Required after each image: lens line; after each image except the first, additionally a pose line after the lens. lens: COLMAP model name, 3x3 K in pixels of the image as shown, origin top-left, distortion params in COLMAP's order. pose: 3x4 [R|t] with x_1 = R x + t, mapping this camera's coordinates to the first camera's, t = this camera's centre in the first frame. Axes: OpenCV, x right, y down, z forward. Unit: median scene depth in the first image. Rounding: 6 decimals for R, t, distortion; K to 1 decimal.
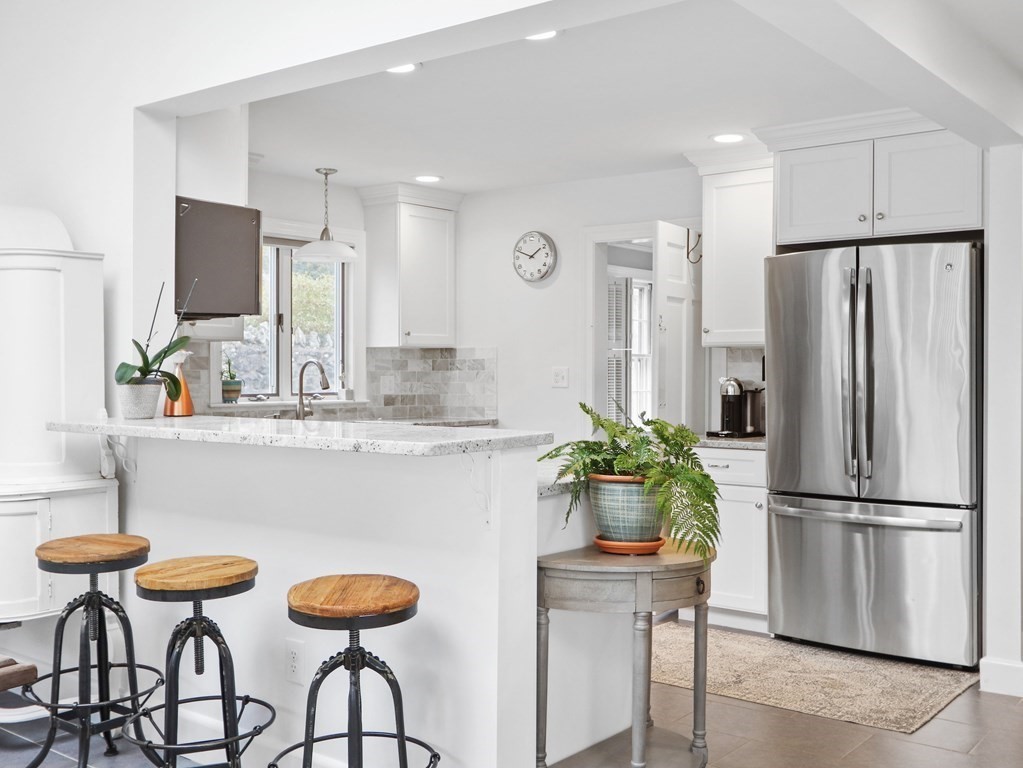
lens RADIAL K [[1100.2, 0, 512.1], [0, 1100.2, 381.5], [0, 0, 1]] dist [-0.019805, 0.000000]
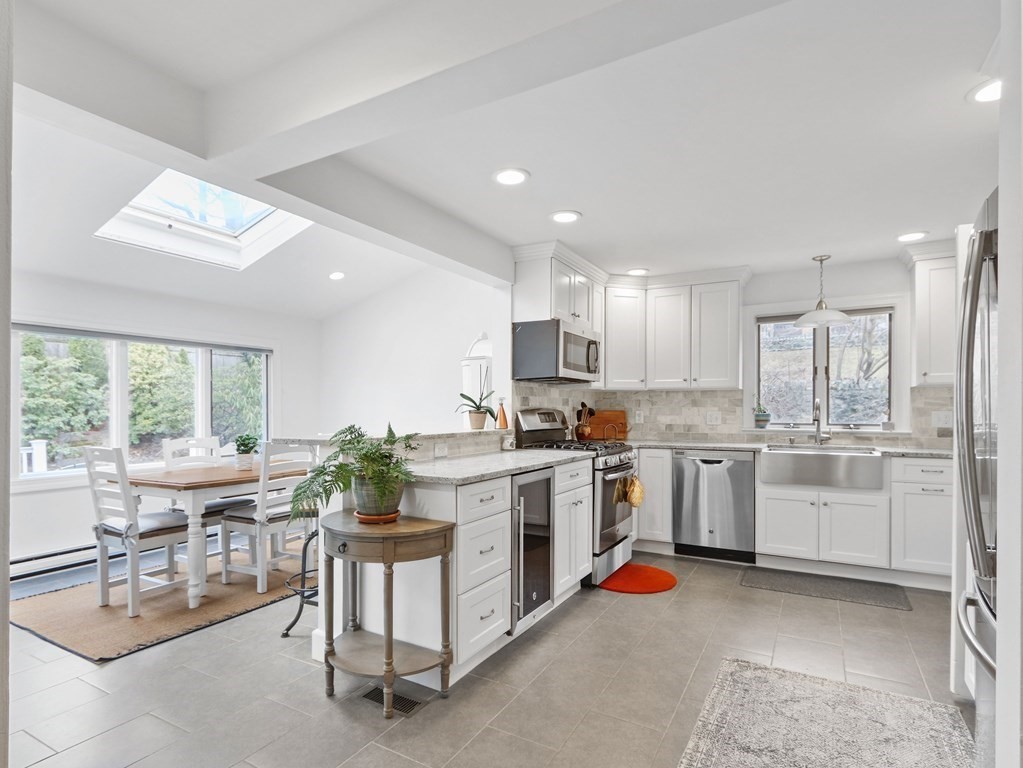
lens RADIAL K [[541.6, 0, 486.4], [0, 541.6, 412.7], [0, 0, 1]] dist [-0.004531, -0.002722]
pose [[0.122737, 0.003907, -0.992432, 0.439038], [-0.008415, 0.999960, 0.002896, -0.001220], [0.992404, 0.007996, 0.122765, 0.520434]]
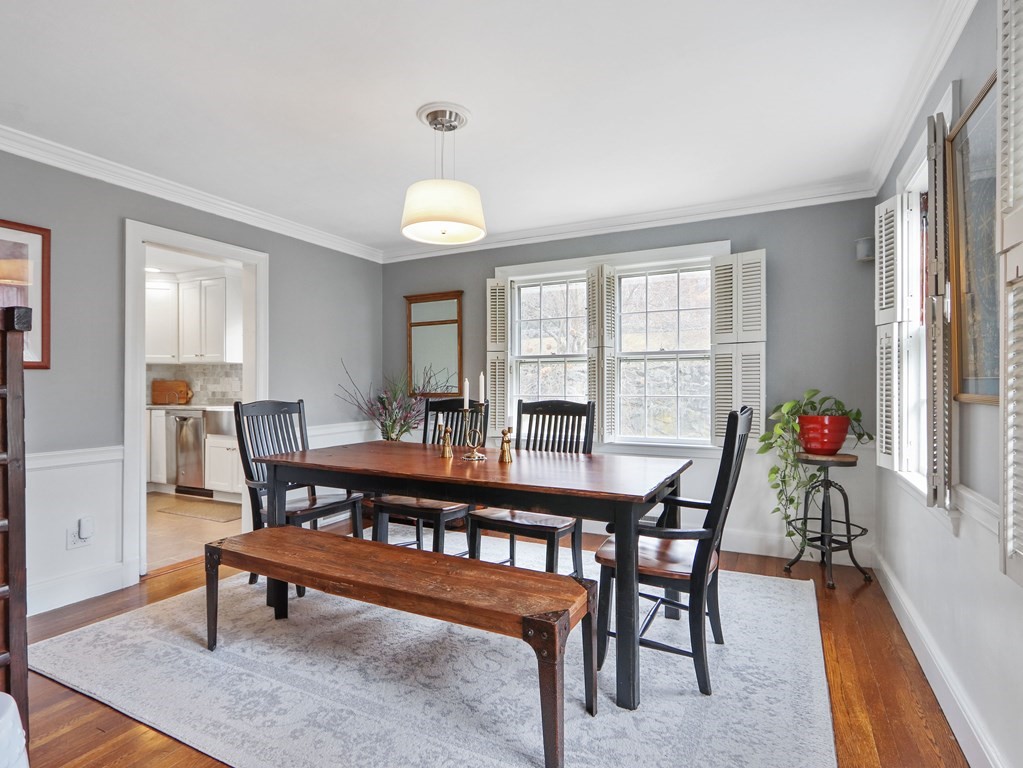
lens RADIAL K [[541.6, 0, 513.2], [0, 541.6, 389.1], [0, 0, 1]] dist [-0.004531, -0.002722]
pose [[0.202888, 0.000416, -0.979202, 0.752042], [-0.010133, 0.999947, -0.001675, 0.007401], [0.979150, 0.010262, 0.202881, 1.216556]]
